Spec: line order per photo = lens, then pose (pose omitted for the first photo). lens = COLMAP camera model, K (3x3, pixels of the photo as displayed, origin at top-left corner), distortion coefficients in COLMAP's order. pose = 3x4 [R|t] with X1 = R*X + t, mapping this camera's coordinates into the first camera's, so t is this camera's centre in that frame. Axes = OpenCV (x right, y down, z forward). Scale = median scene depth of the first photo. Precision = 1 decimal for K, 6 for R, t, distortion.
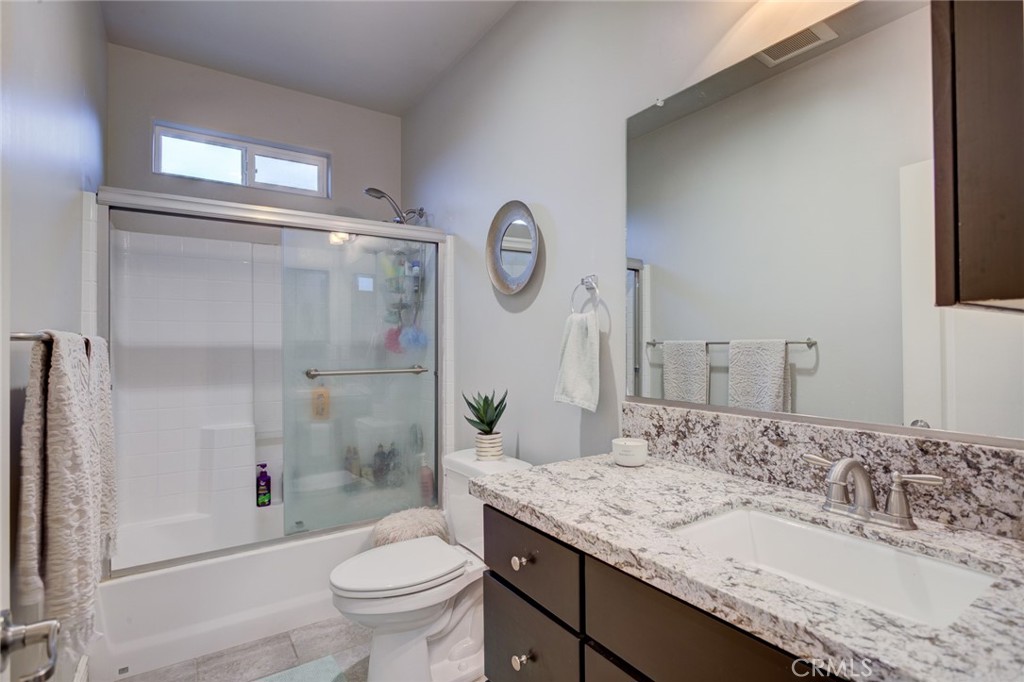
lens RADIAL K [[506.1, 0, 513.0], [0, 506.1, 343.9], [0, 0, 1]] dist [-0.018619, 0.006820]
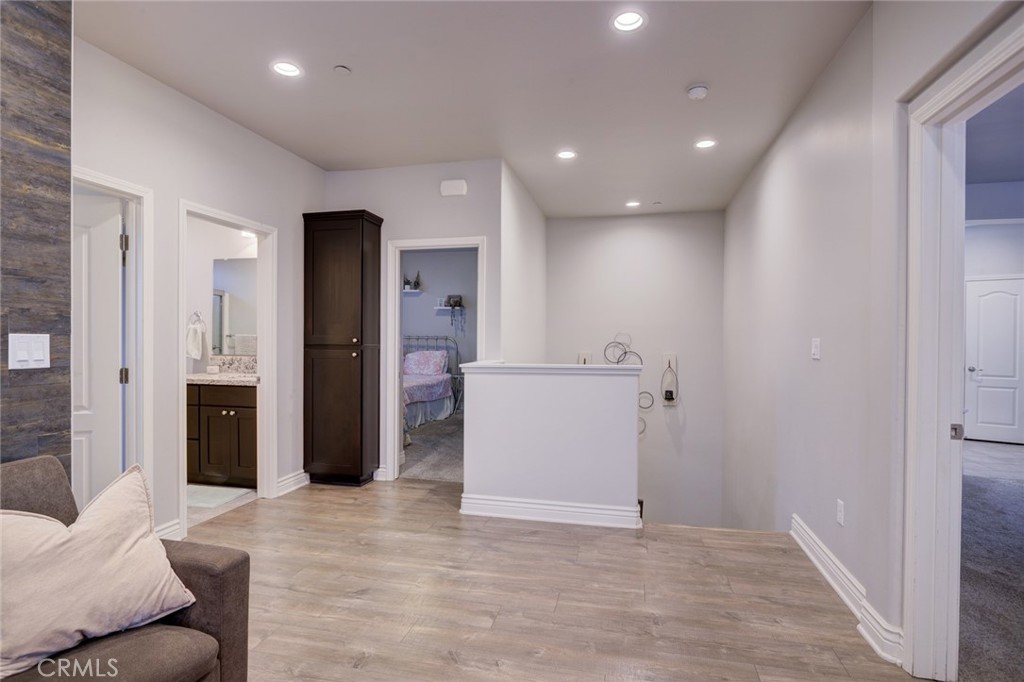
lens RADIAL K [[506.1, 0, 518.0], [0, 506.1, 344.9], [0, 0, 1]] dist [-0.018619, 0.006820]
pose [[0.725907, 0.007440, 0.687752, -0.513251], [-0.019844, 0.999752, 0.010130, -0.016594], [-0.687506, -0.021001, 0.725875, -2.423446]]
